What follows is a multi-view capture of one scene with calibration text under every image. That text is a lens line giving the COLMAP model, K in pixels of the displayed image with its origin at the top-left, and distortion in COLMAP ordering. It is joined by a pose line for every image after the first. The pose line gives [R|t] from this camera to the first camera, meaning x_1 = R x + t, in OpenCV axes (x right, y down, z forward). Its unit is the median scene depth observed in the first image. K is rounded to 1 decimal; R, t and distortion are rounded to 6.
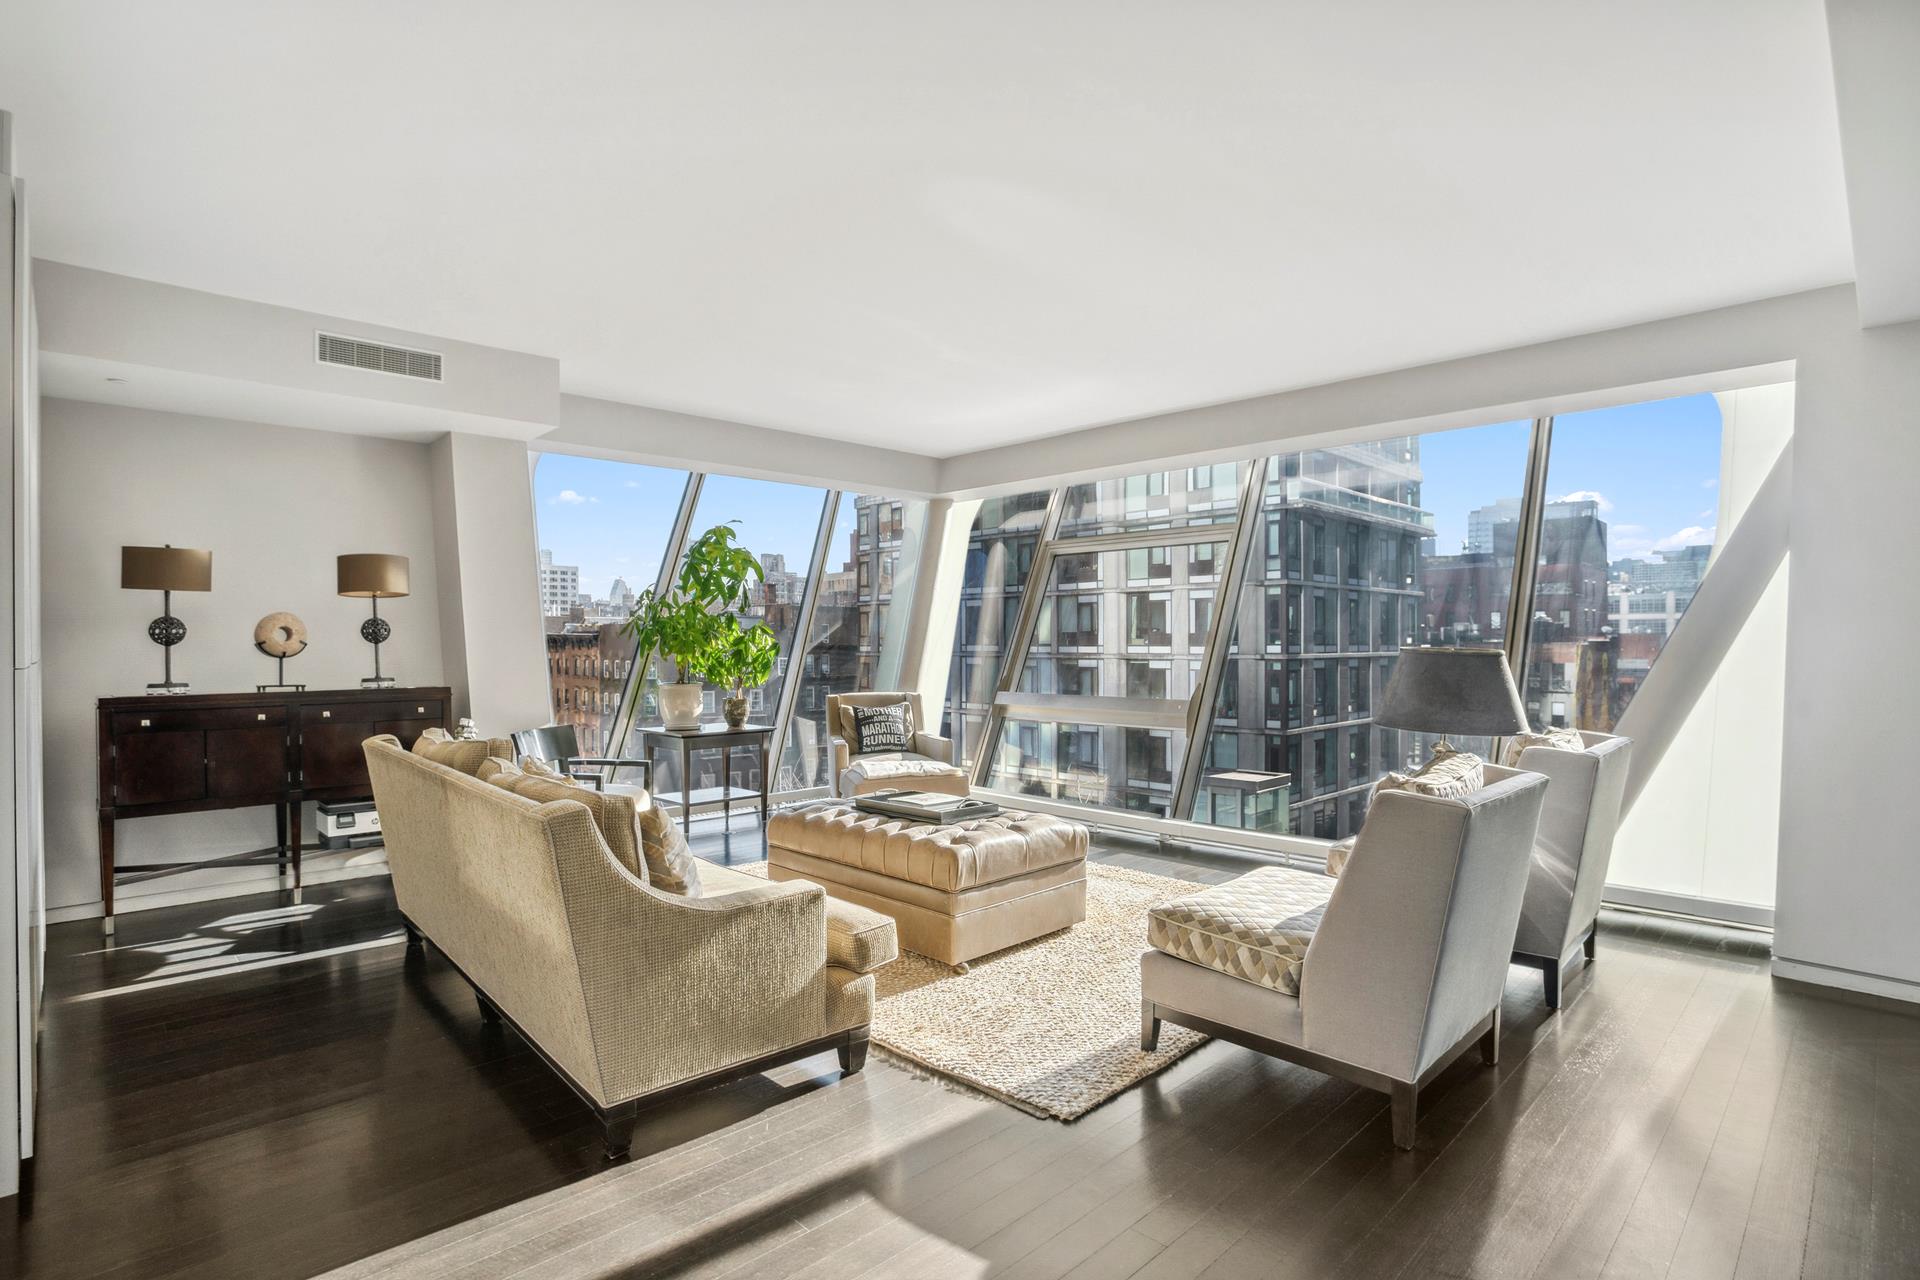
lens RADIAL K [[966.6, 0, 1007.0], [0, 966.6, 636.1], [0, 0, 1]] dist [-0.111513, 0.079499]
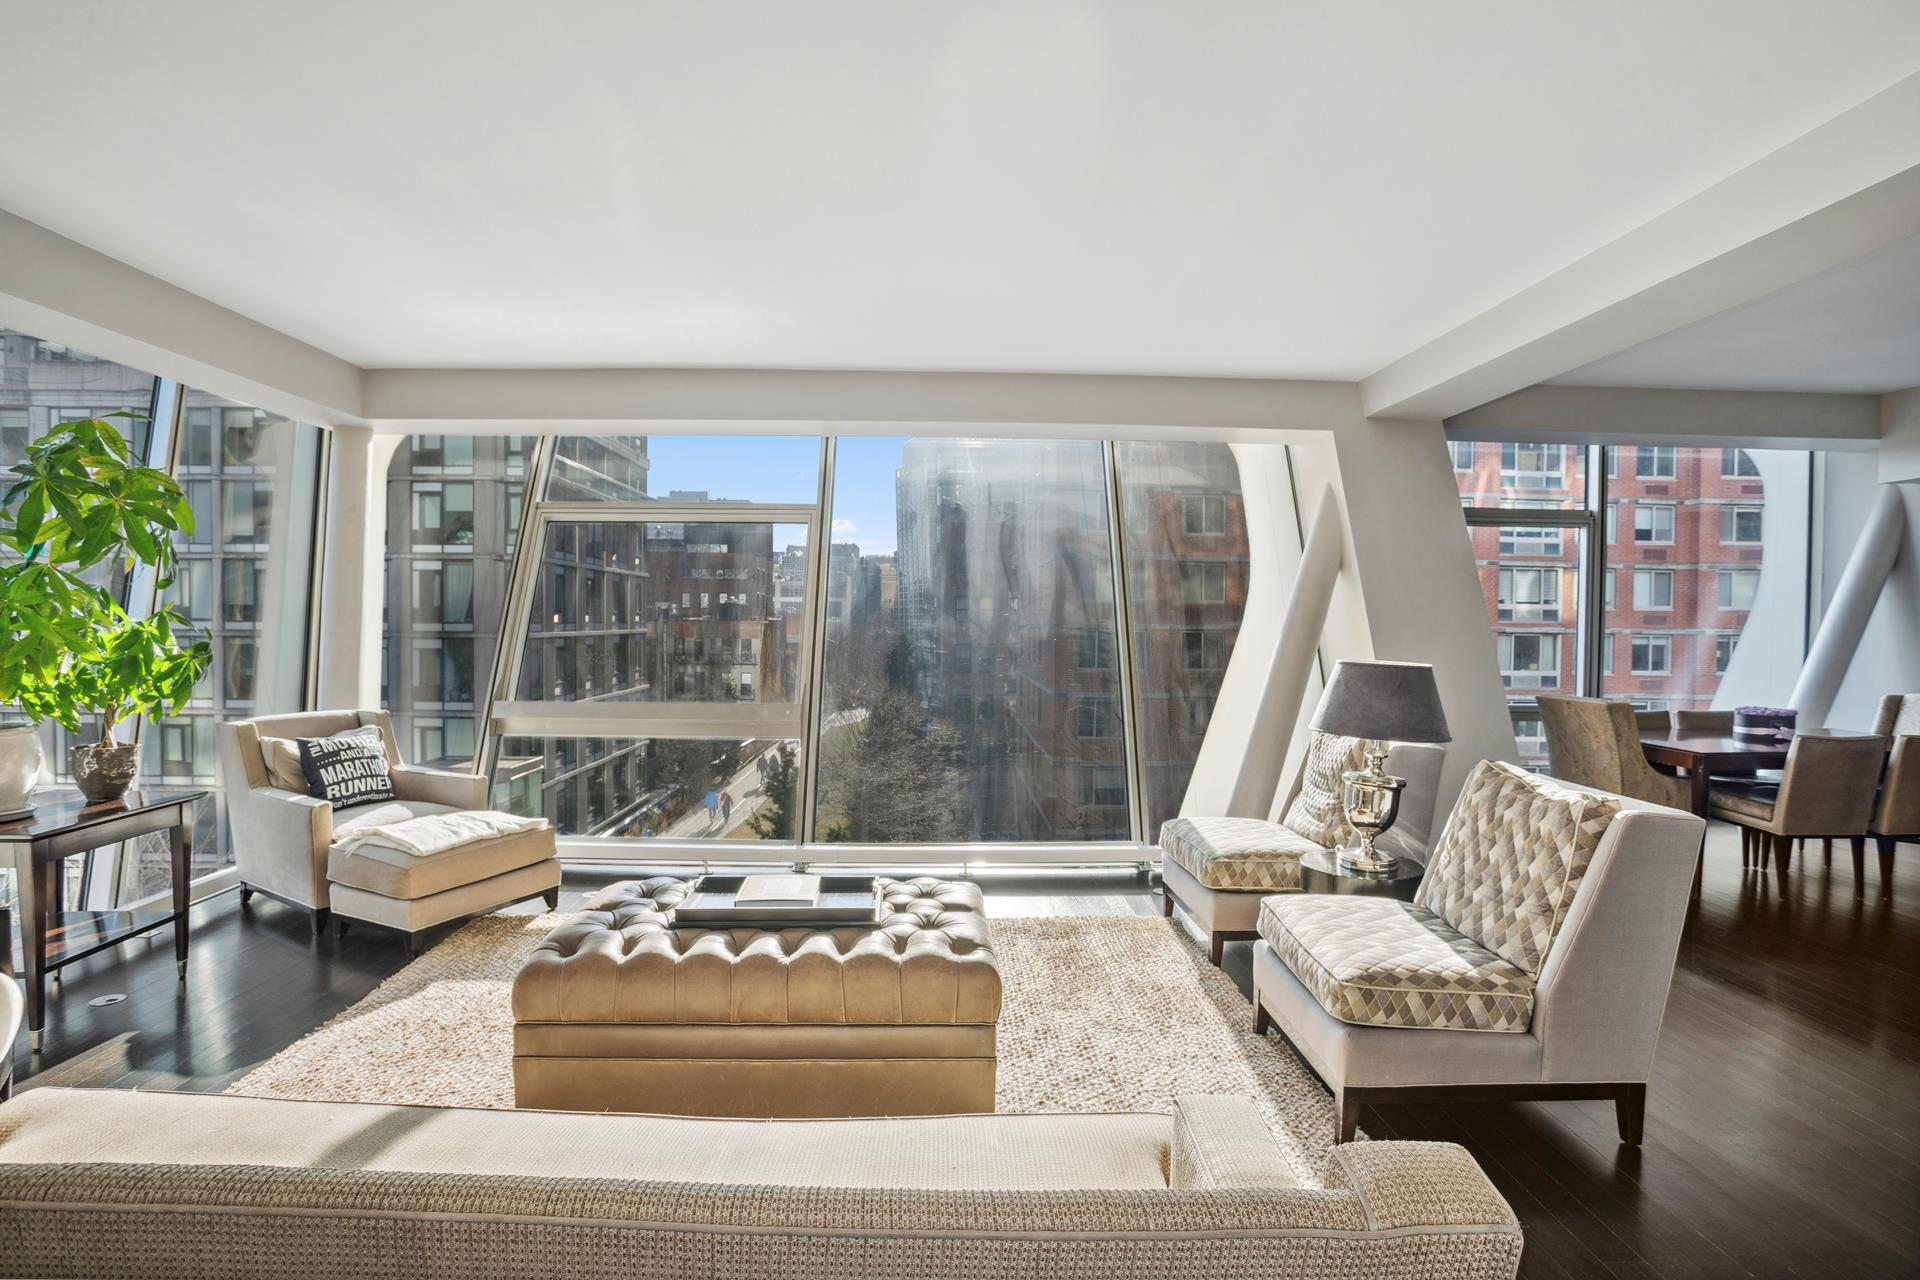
lens RADIAL K [[914.8, 0, 971.3], [0, 914.8, 641.6], [0, 0, 1]] dist [-0.036519, 0.000089]
pose [[0.701015, -0.006539, 0.713117, -0.459316], [-0.016135, 0.999557, 0.025027, -0.020873], [-0.712964, -0.029050, 0.700598, 0.475394]]
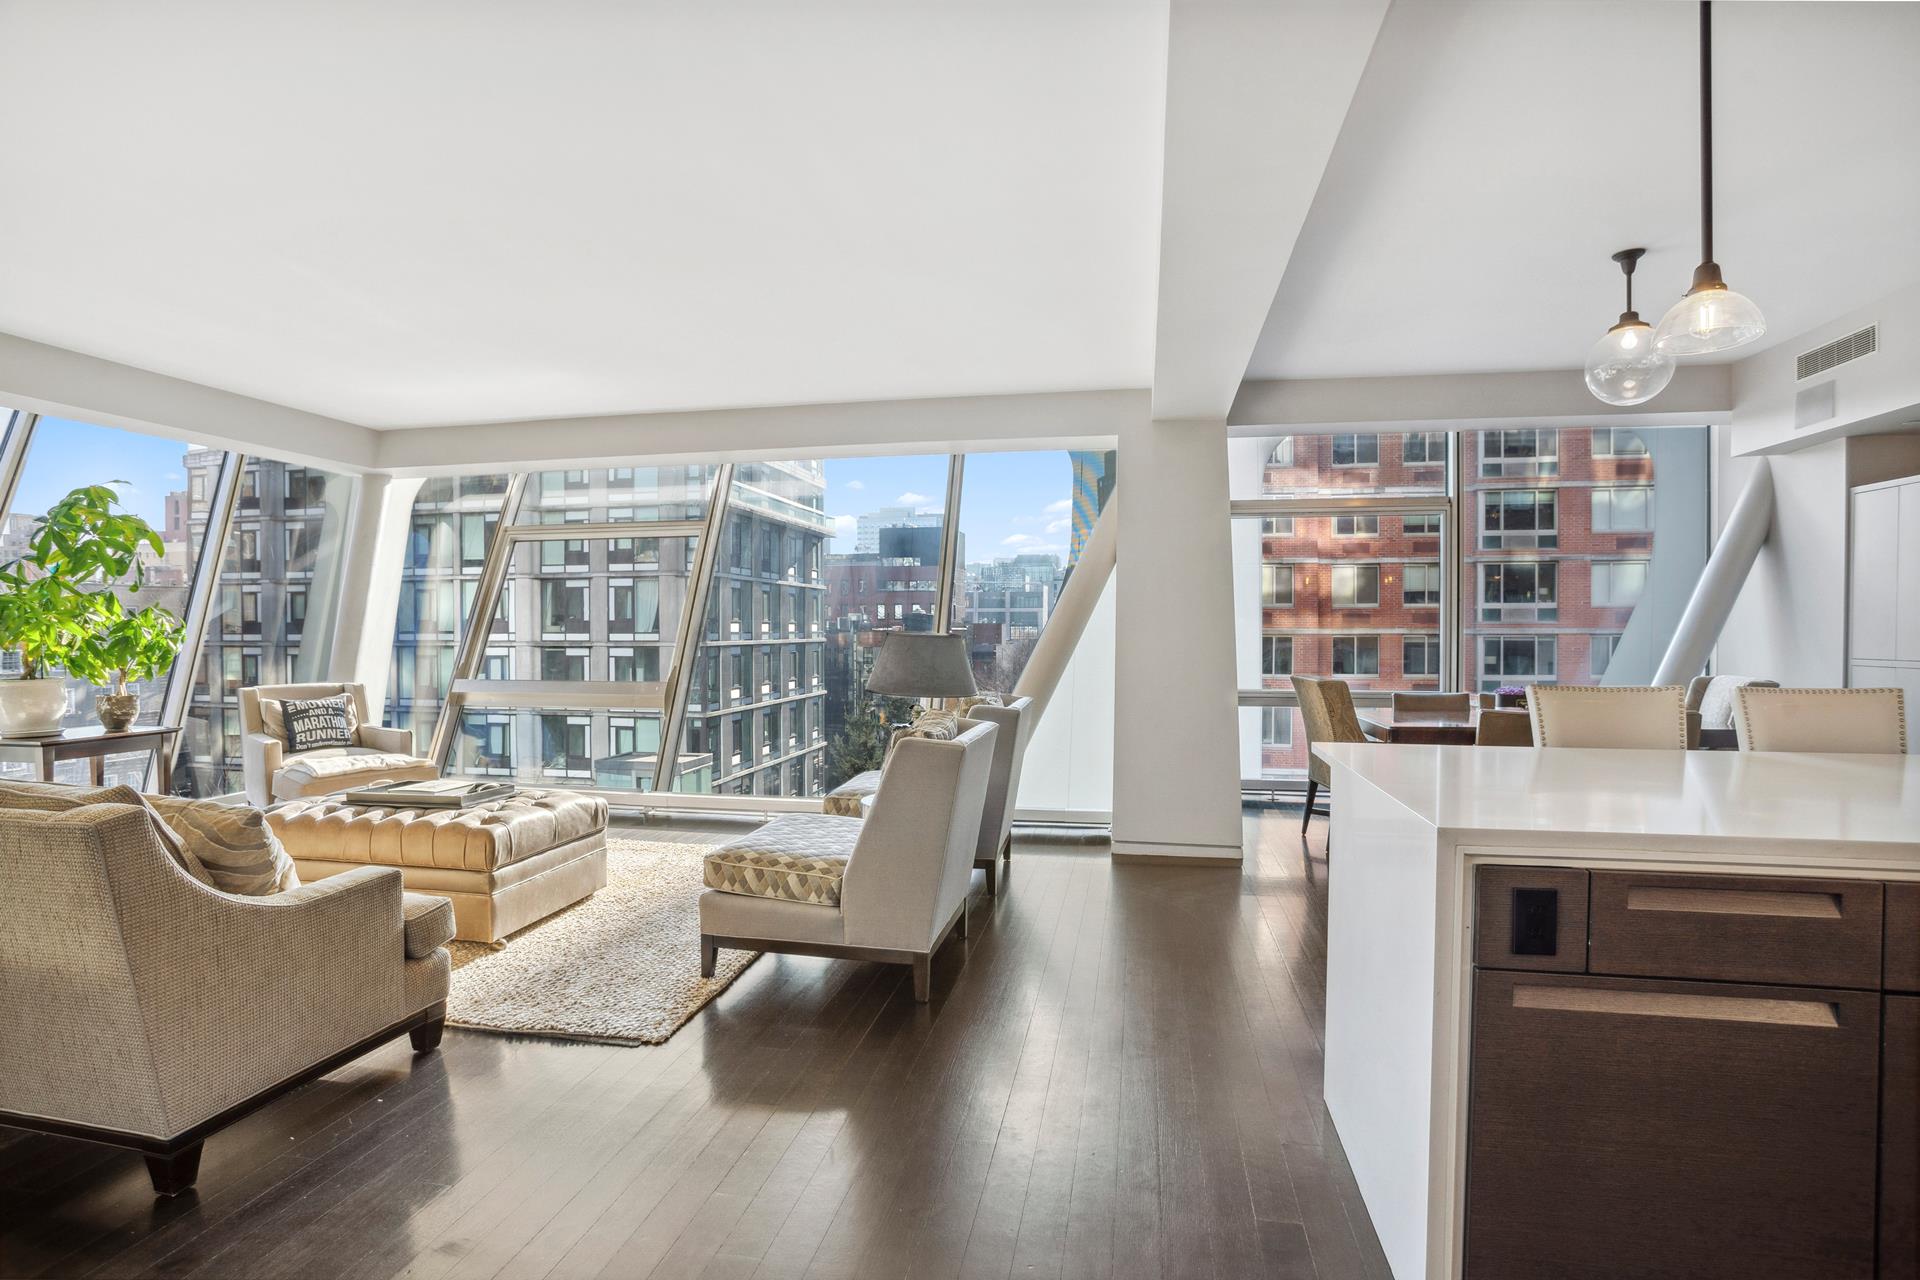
lens RADIAL K [[914.8, 0, 971.3], [0, 914.8, 641.6], [0, 0, 1]] dist [-0.036519, 0.000089]
pose [[0.838344, -0.004472, 0.545123, -0.128088], [-0.005894, 0.999834, 0.017266, 0.001866], [-0.545109, -0.017688, 0.838179, -0.073637]]
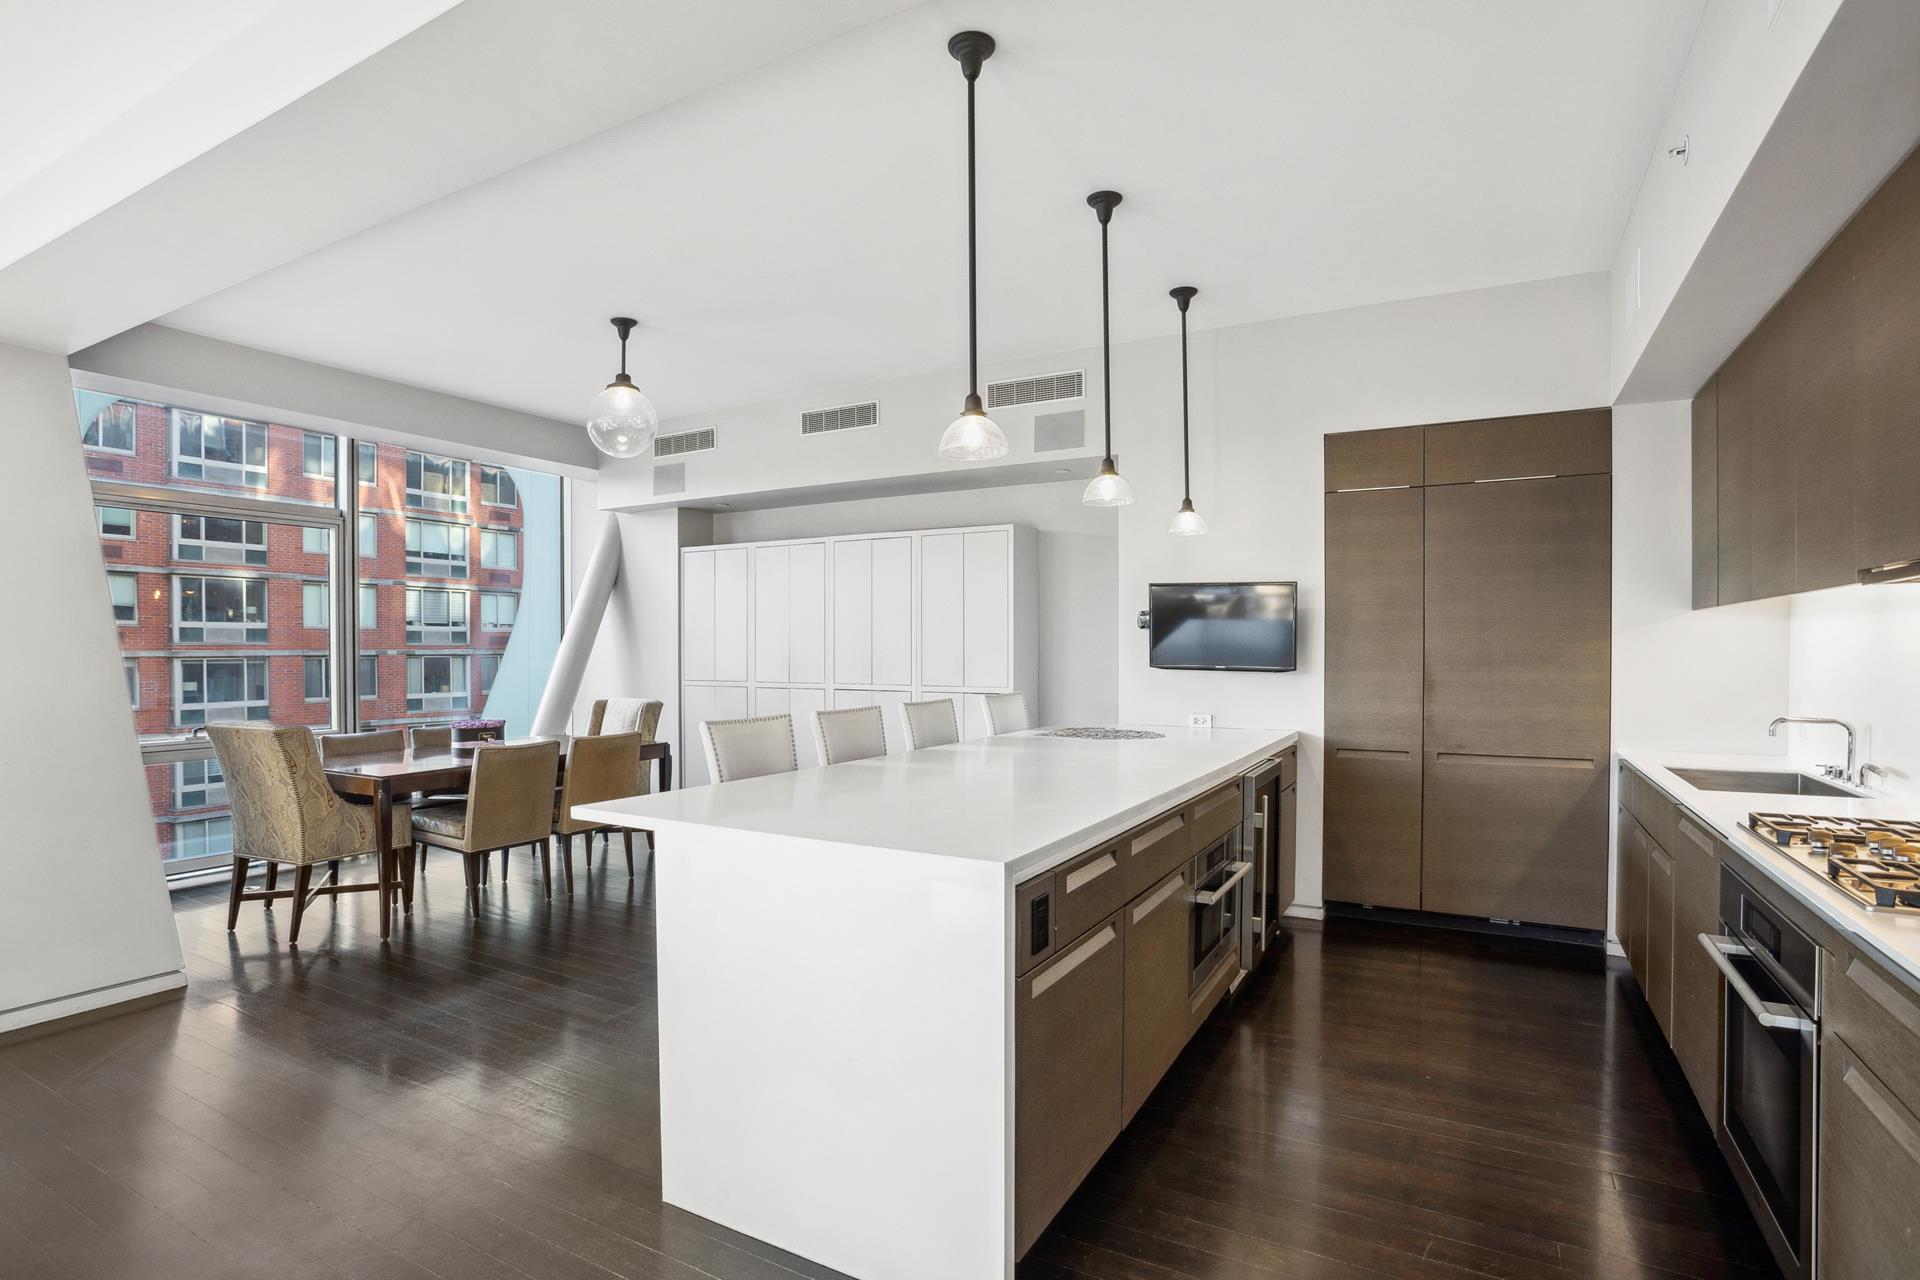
lens RADIAL K [[938.7, 0, 914.4], [0, 938.7, 657.5], [0, 0, 1]] dist [-0.038401, 0.000020]
pose [[-0.223089, -0.005415, 0.974783, -0.166087], [-0.005376, 0.999976, 0.004324, -0.009958], [-0.974783, -0.004276, -0.223112, 0.249103]]
